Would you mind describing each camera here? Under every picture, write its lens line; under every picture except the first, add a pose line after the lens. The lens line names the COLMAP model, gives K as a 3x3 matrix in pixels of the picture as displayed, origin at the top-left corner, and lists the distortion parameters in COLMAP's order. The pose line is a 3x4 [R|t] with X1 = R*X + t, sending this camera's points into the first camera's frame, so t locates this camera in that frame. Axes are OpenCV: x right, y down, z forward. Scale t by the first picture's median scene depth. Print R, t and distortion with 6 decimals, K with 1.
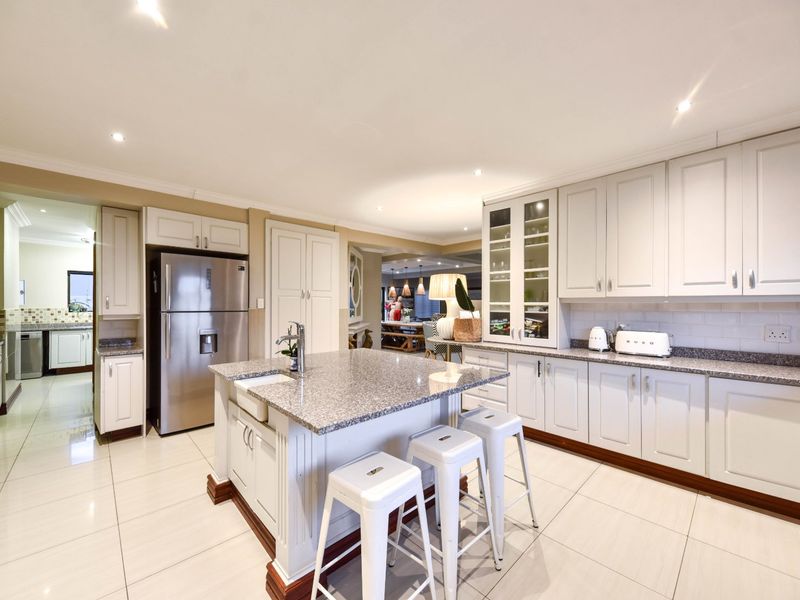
lens RADIAL K [[323.3, 0, 398.6], [0, 323.3, 303.7], [0, 0, 1]] dist [0.008944, -0.000215]
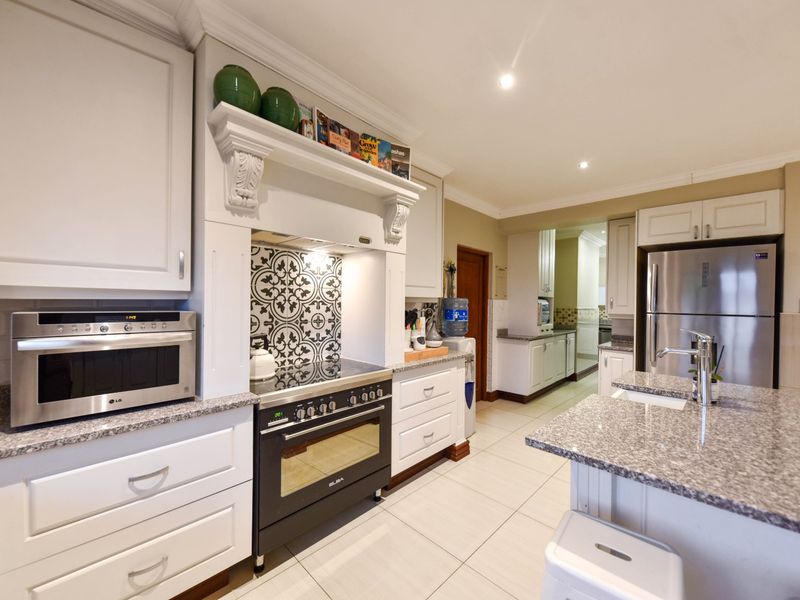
lens RADIAL K [[323.3, 0, 398.6], [0, 323.3, 303.7], [0, 0, 1]] dist [0.008944, -0.000215]
pose [[0.050150, 0.006356, -0.998721, 0.214677], [-0.010713, 0.999926, 0.005826, 0.000026], [0.998684, 0.010408, 0.050214, 0.190055]]
